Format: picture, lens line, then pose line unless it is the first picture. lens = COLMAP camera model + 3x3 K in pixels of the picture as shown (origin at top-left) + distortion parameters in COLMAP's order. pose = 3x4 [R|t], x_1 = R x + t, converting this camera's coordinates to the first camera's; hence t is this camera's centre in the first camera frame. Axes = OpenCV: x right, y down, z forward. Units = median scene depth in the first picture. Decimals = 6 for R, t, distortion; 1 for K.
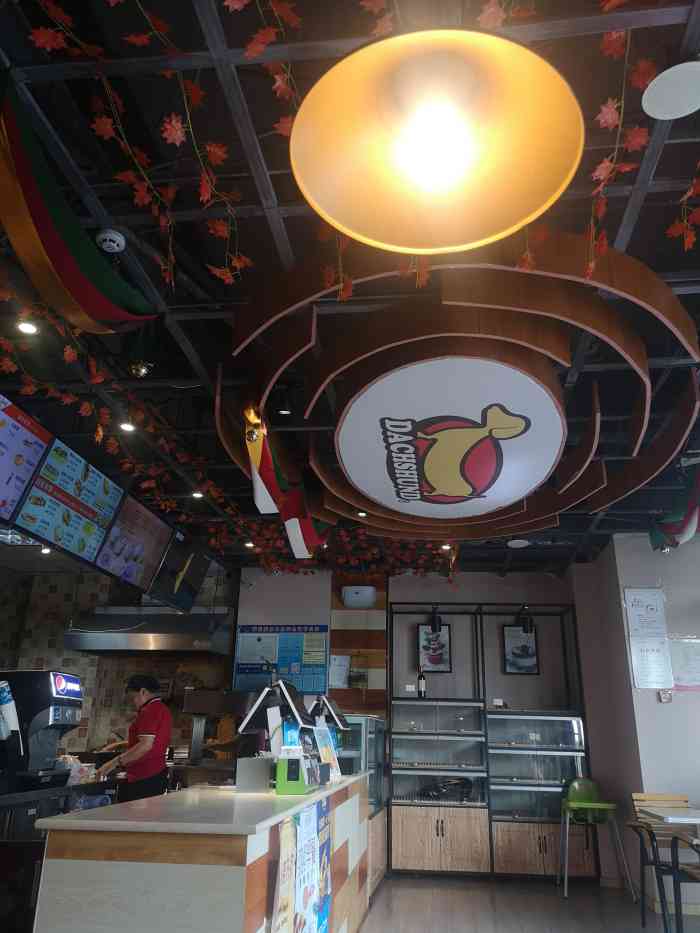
lens RADIAL K [[732.0, 0, 349.4], [0, 732.0, 465.6], [0, 0, 1]] dist [0.007504, 0.002015]
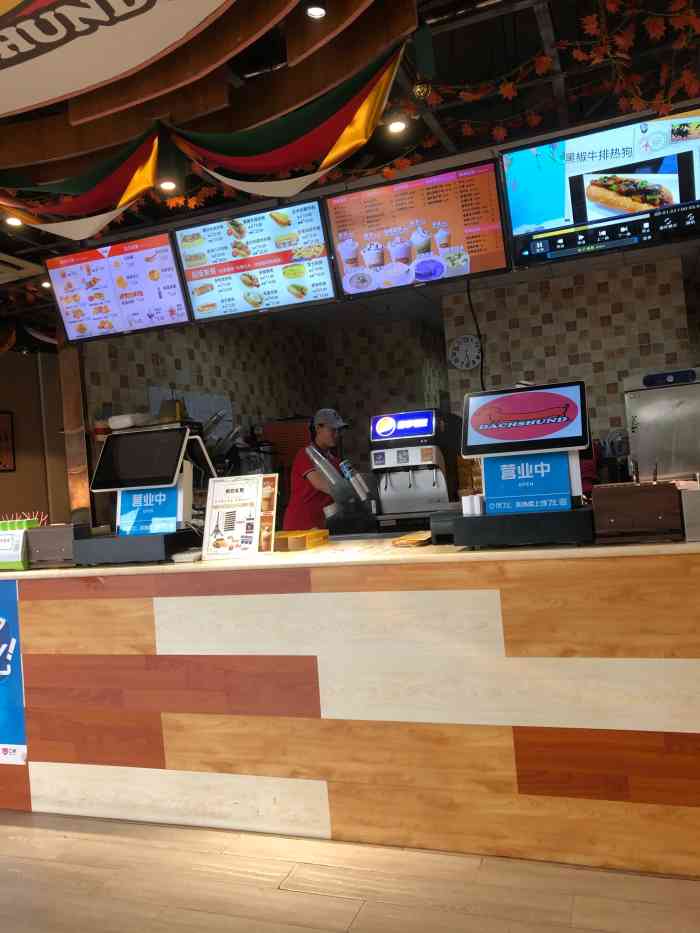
lens RADIAL K [[762.3, 0, 349.9], [0, 762.3, 467.8], [0, 0, 1]] dist [0.009416, -0.003701]
pose [[-0.240531, -0.011762, -0.970570, 0.596480], [0.406348, 0.906866, -0.111693, 0.489709], [0.881491, -0.421255, -0.213350, 1.296270]]
